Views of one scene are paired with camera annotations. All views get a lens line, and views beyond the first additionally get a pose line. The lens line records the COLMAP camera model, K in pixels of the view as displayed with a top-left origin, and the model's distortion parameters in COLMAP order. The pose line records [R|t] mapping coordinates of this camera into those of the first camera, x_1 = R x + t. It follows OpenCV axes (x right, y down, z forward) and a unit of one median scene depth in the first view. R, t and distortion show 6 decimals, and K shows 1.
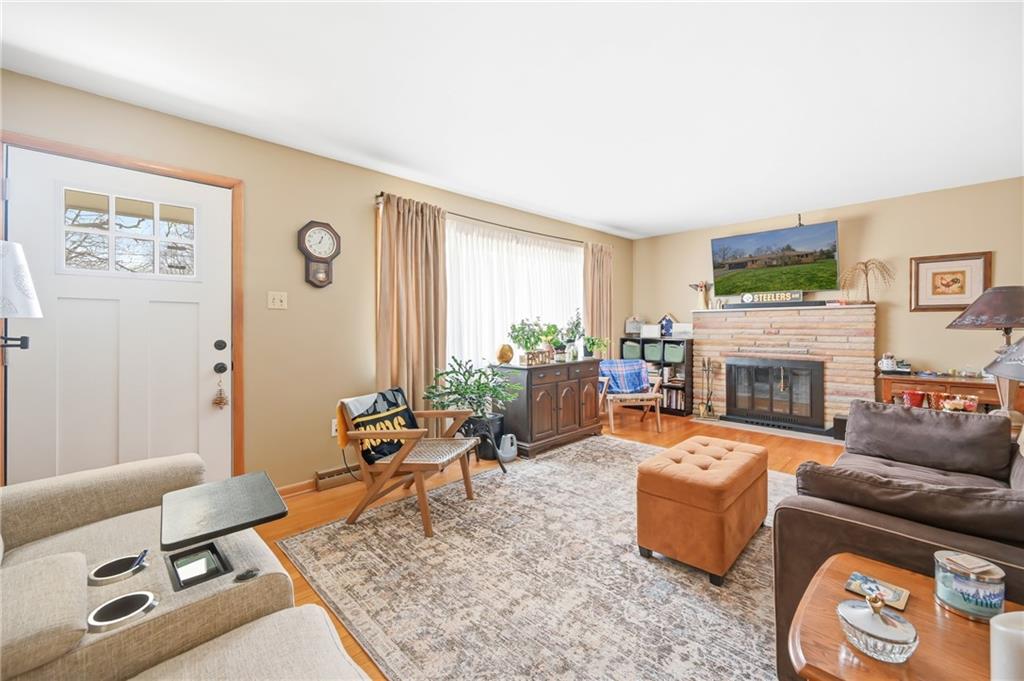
lens RADIAL K [[420.6, 0, 510.4], [0, 420.6, 331.3], [0, 0, 1]] dist [-0.001073, 0.000004]
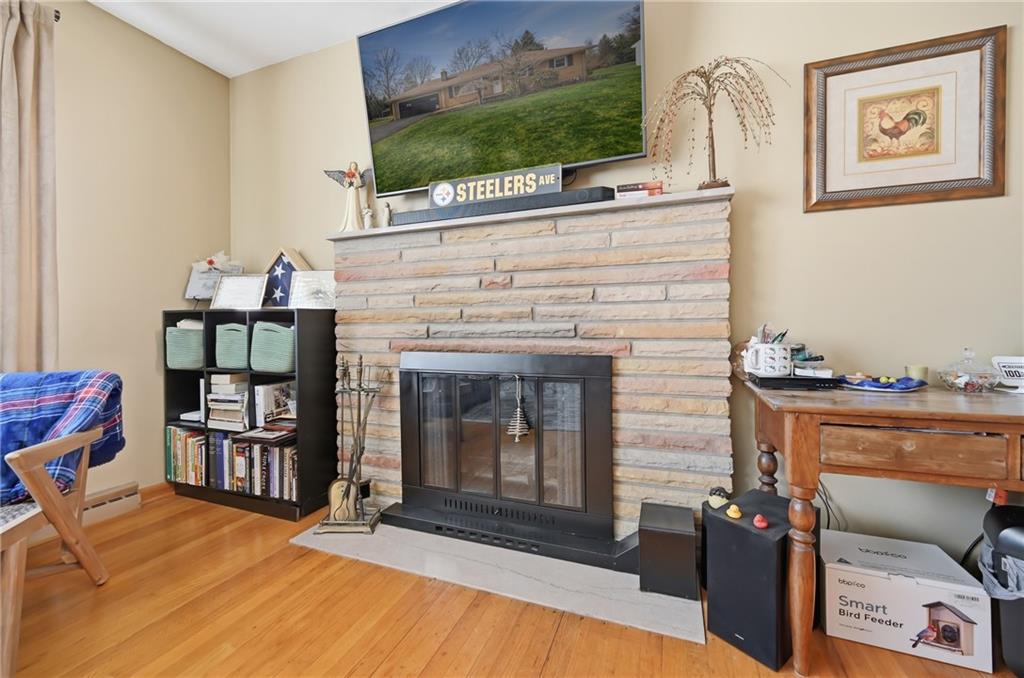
lens RADIAL K [[415.3, 0, 512.0], [0, 415.3, 339.0], [0, 0, 1]] dist [0.000553, -0.000027]
pose [[0.913876, -0.019808, 0.405511, 0.503781], [0.012756, 0.999717, 0.020087, 0.047395], [-0.405794, -0.013184, 0.913869, 0.683778]]
